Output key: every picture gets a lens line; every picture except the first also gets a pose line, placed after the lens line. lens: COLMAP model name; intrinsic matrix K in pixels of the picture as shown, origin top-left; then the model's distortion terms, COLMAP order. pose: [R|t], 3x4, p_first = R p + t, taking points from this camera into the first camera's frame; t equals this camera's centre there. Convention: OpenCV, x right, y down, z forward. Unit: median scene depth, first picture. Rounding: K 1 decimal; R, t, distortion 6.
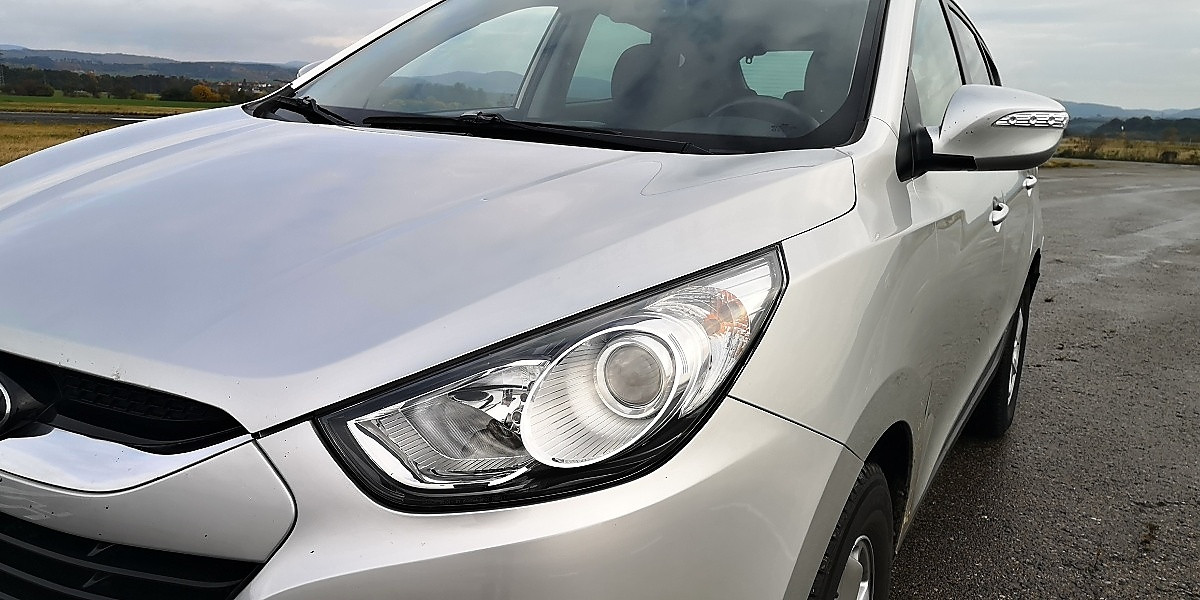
lens RADIAL K [[945.2, 0, 600.0], [0, 945.2, 300.0], [0, 0, 1]] dist [0.047840, -0.131496]
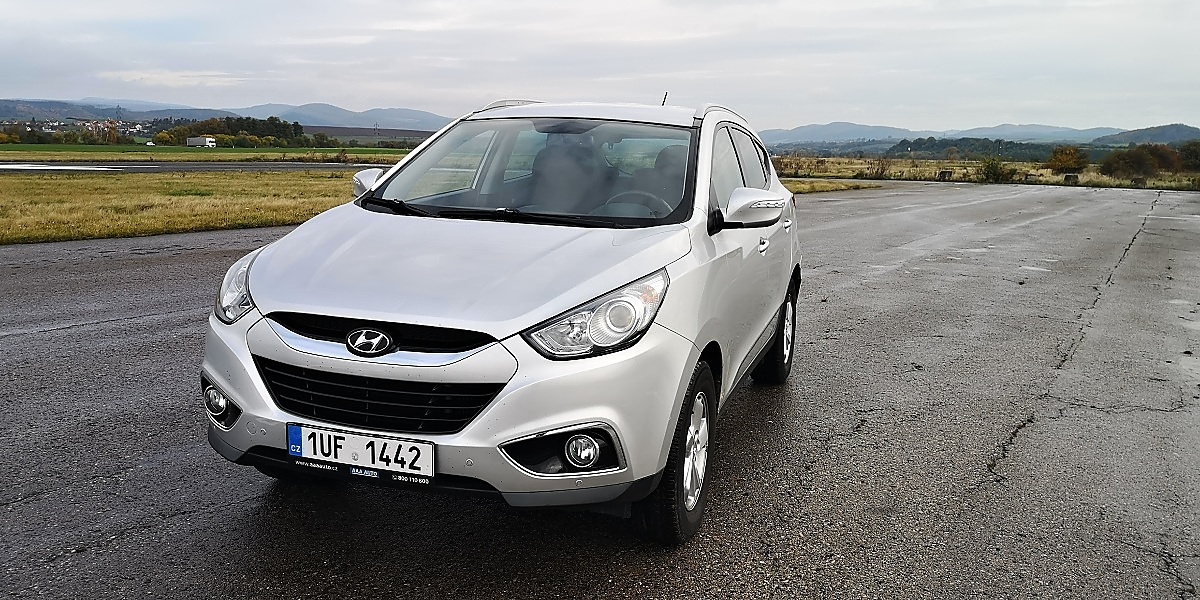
lens RADIAL K [[945.2, 0, 600.0], [0, 945.2, 300.0], [0, 0, 1]] dist [0.047840, -0.131496]
pose [[0.982891, -0.050066, 0.177256, -0.187344], [0.055369, 0.998151, -0.025096, 0.035582], [-0.175671, 0.034481, 0.983845, -0.630991]]
